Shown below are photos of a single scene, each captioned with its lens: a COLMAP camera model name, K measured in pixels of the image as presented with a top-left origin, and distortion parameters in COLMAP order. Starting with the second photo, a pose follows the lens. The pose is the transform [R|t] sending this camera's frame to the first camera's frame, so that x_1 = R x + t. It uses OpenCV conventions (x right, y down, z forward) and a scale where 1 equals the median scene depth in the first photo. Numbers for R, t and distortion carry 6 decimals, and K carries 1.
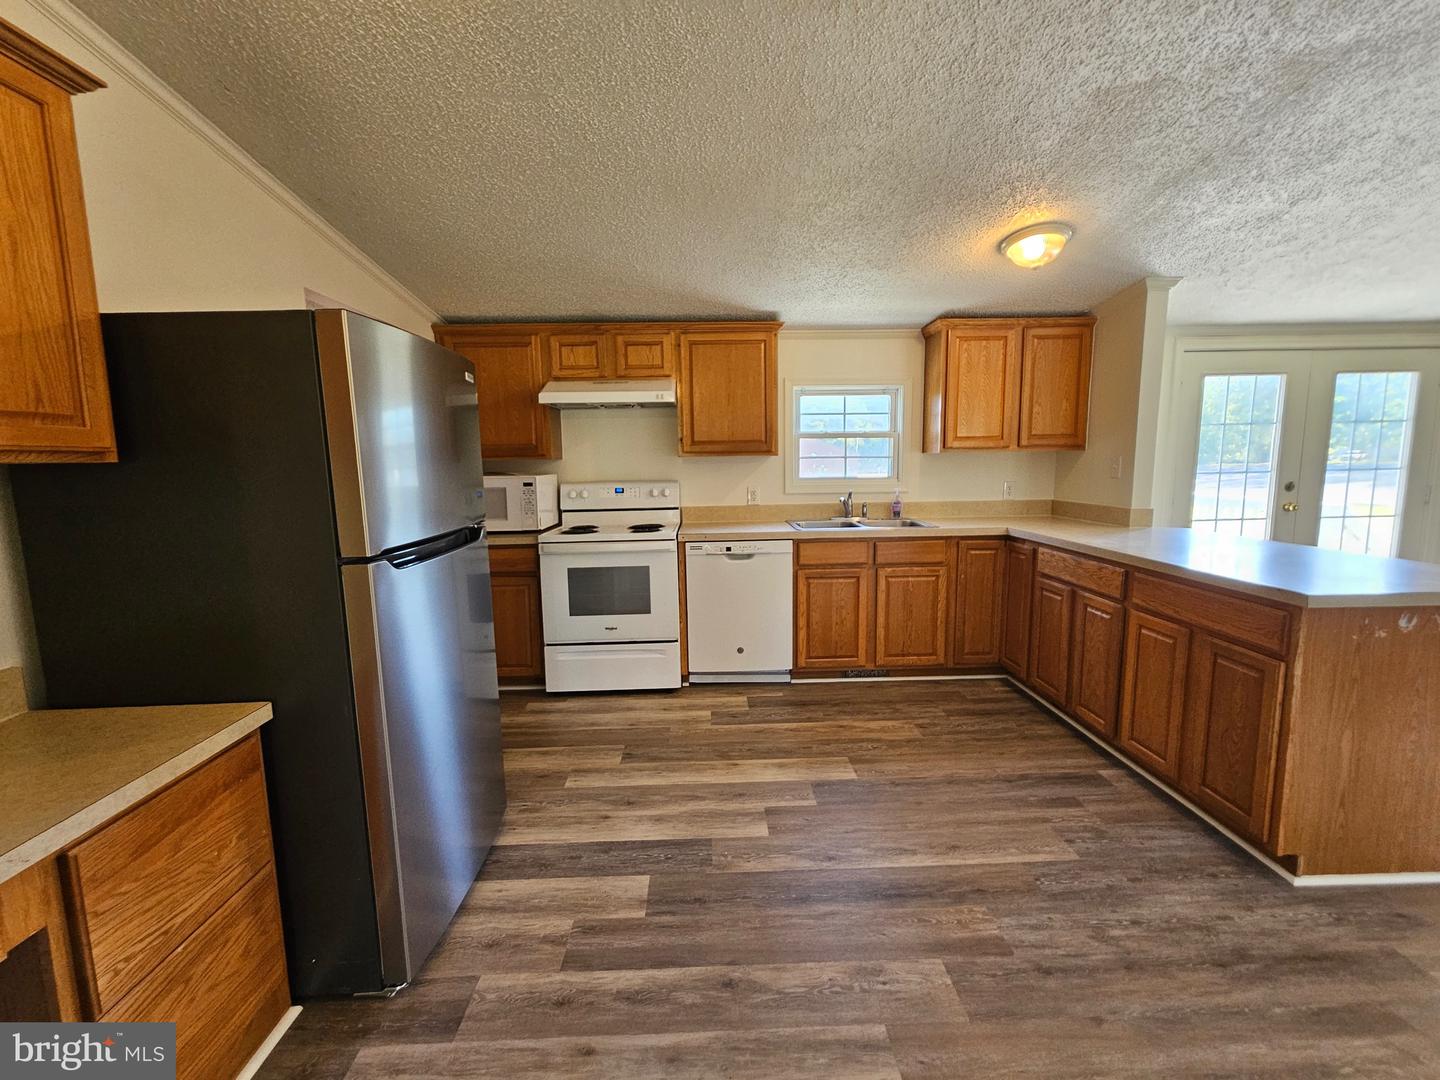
lens RADIAL K [[593.1, 0, 721.4], [0, 593.1, 528.8], [0, 0, 1]] dist [0.002664, -0.000364]
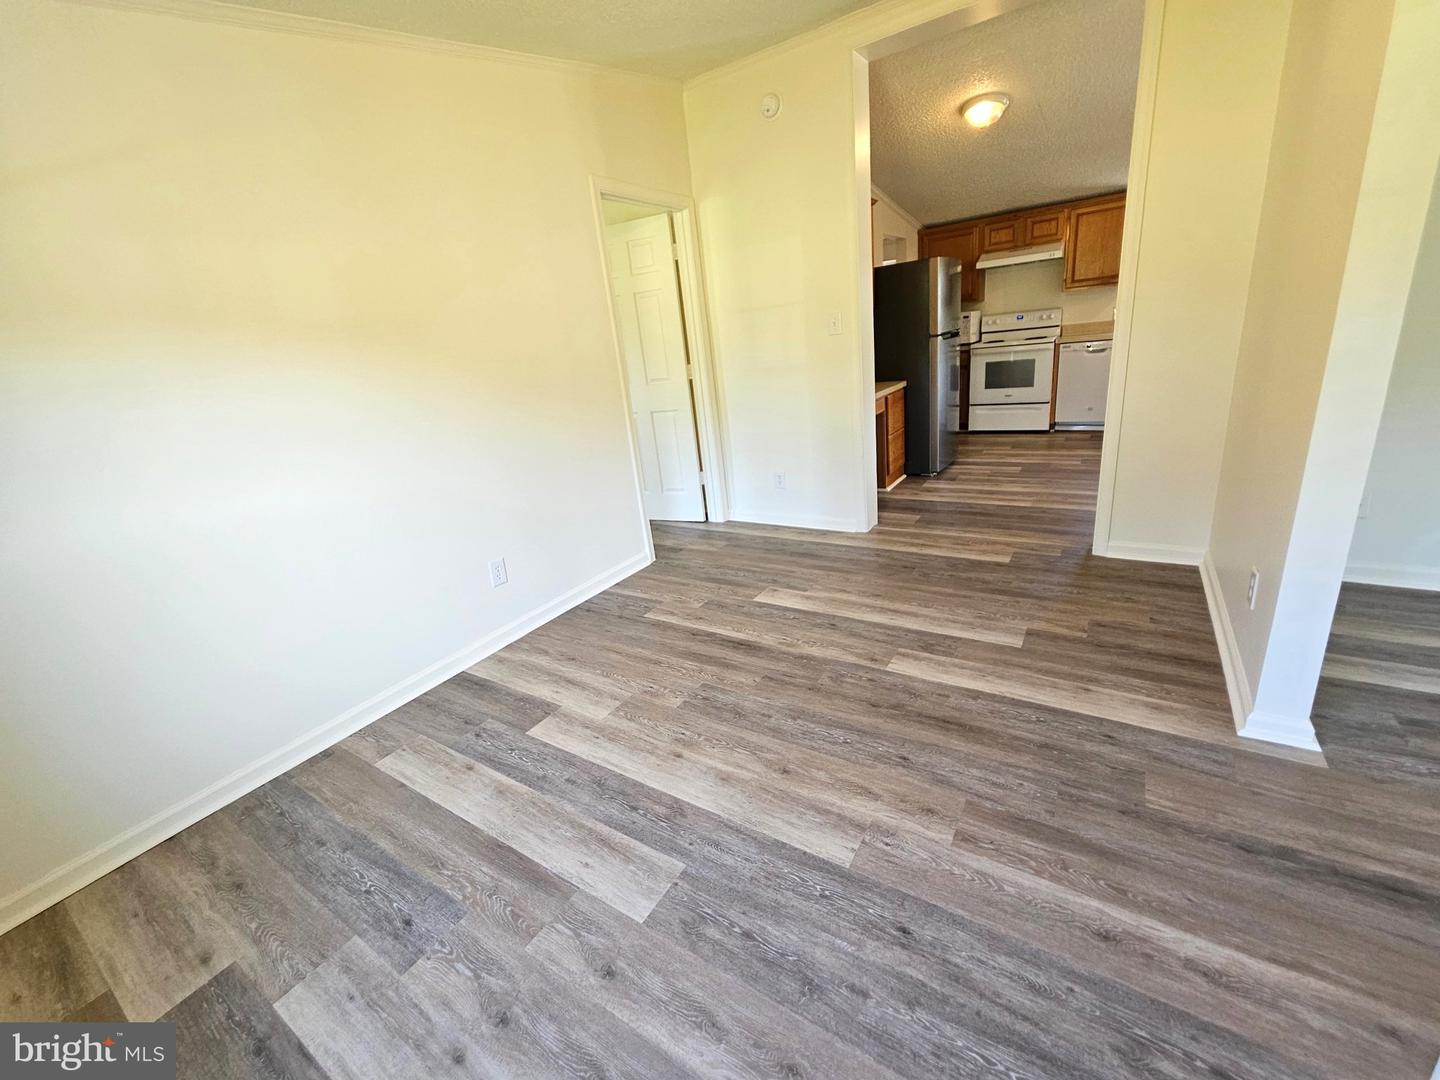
lens RADIAL K [[593.1, 0, 721.4], [0, 593.1, 528.8], [0, 0, 1]] dist [0.002664, -0.000364]
pose [[0.814357, 0.113234, -0.569211, 0.174688], [0.024667, 0.973142, 0.228879, 0.122088], [0.579840, -0.200429, 0.789692, -1.005602]]
